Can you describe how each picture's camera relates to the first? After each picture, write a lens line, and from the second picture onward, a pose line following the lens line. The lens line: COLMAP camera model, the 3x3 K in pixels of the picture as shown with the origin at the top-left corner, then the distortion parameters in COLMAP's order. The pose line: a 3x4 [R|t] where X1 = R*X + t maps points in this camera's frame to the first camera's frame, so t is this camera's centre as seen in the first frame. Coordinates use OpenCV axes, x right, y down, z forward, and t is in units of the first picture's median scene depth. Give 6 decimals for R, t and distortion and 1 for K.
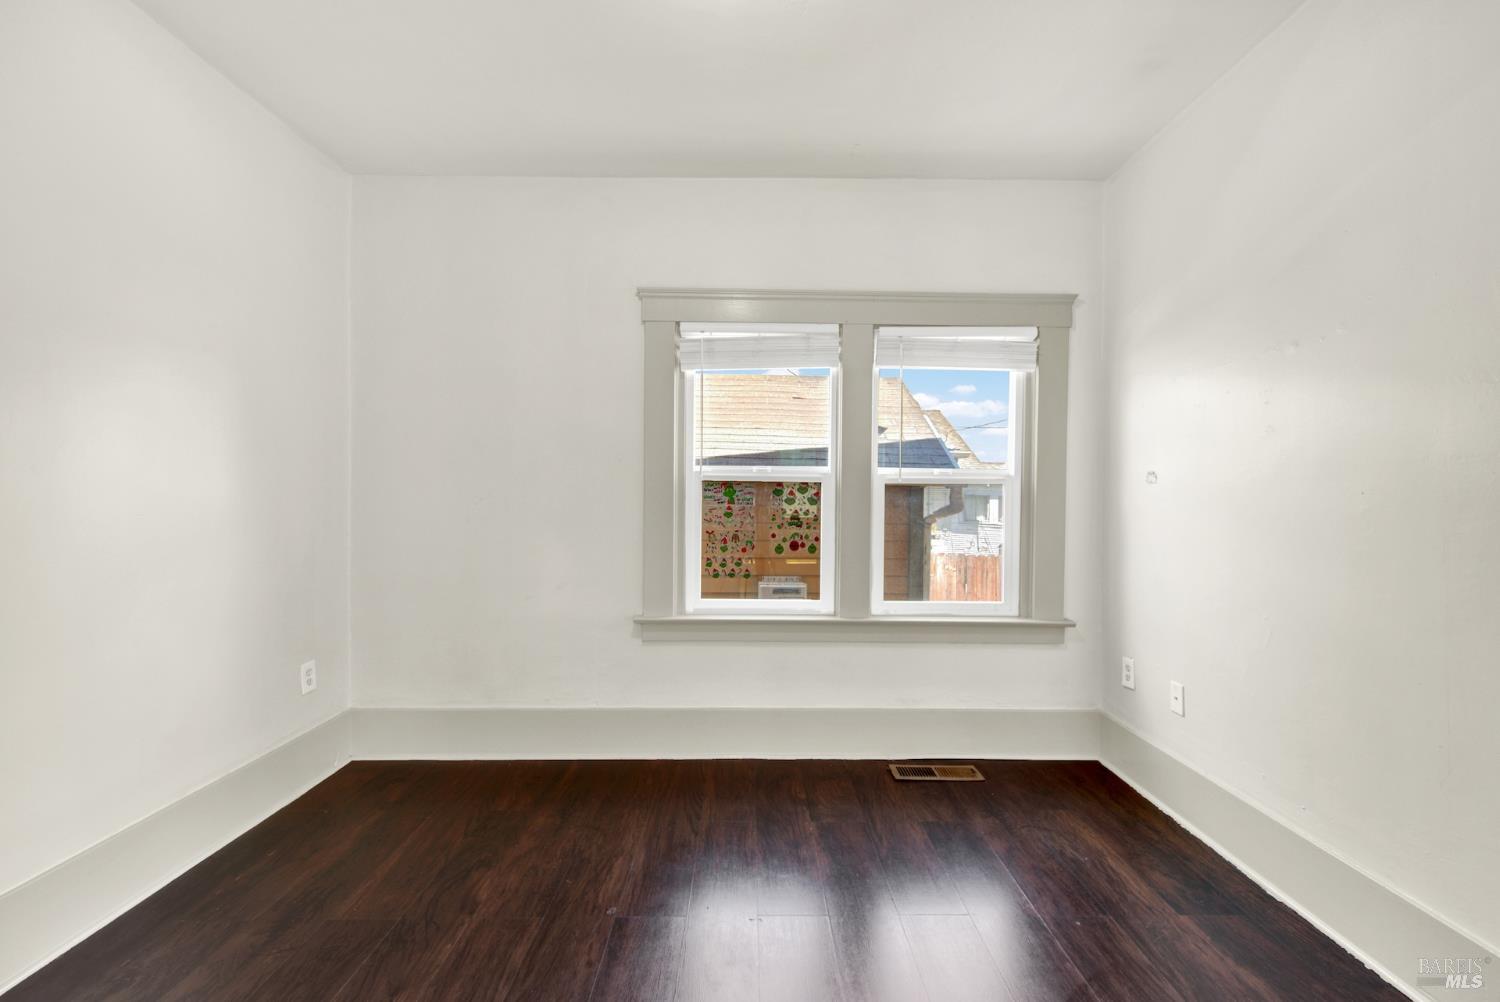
lens RADIAL K [[611.5, 0, 758.6], [0, 611.5, 501.7], [0, 0, 1]] dist [0.002525, -0.001783]
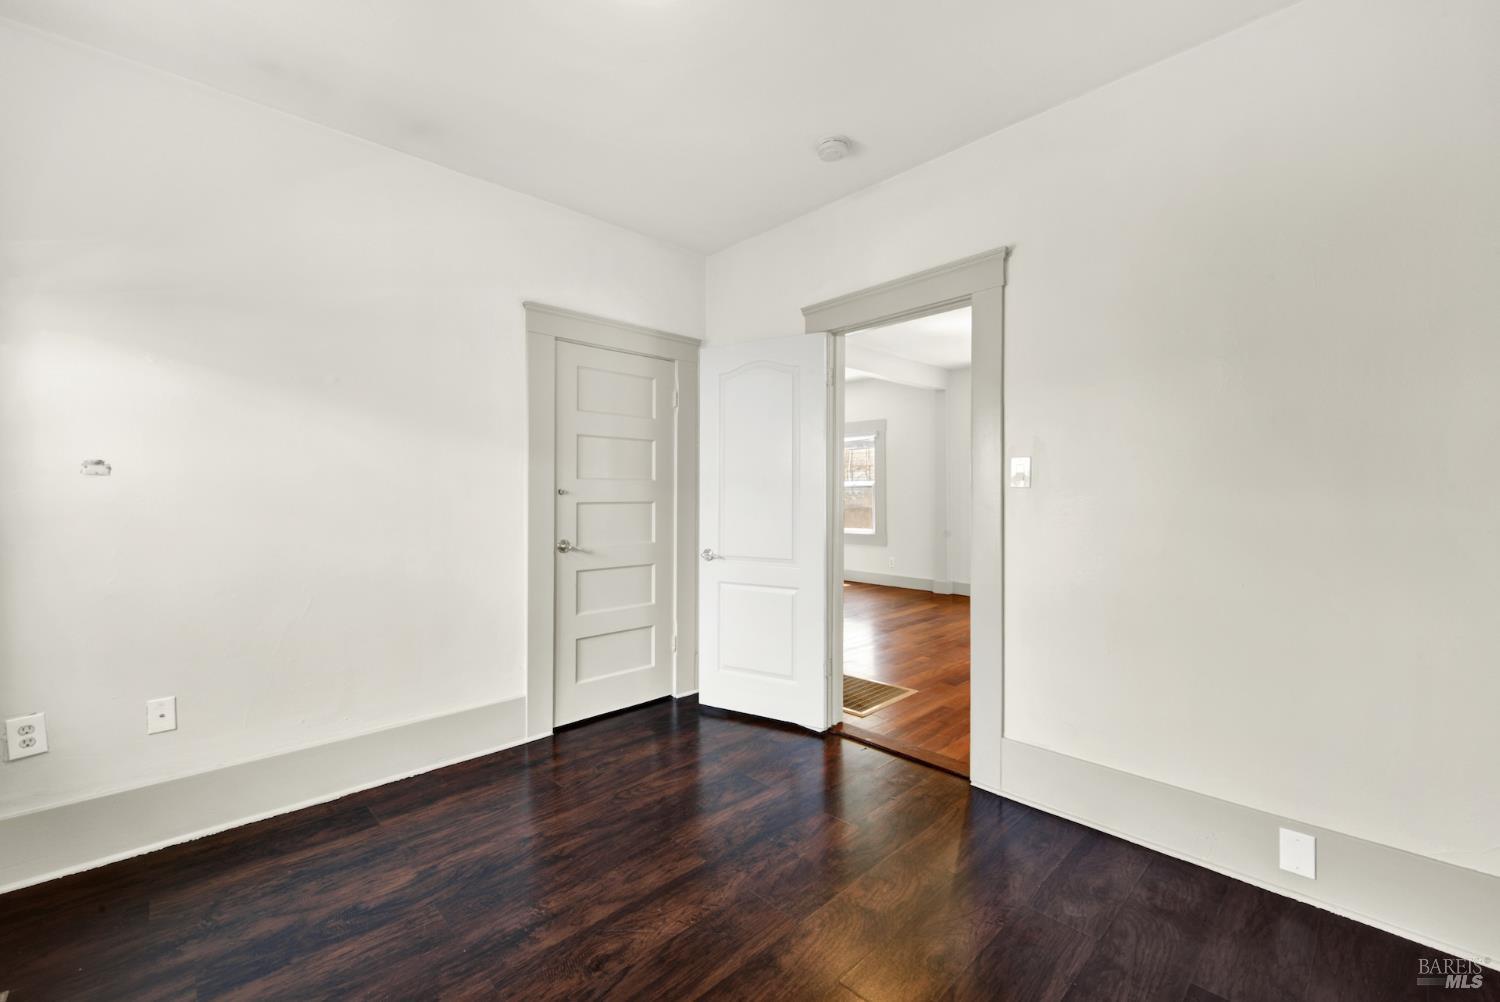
lens RADIAL K [[611.5, 0, 755.0], [0, 611.5, 503.3], [0, 0, 1]] dist [0.002525, -0.001783]
pose [[-0.682409, -0.027339, 0.730459, -0.561698], [-0.007100, 0.999501, 0.030776, -0.025972], [-0.730936, 0.015815, -0.682262, 0.963929]]
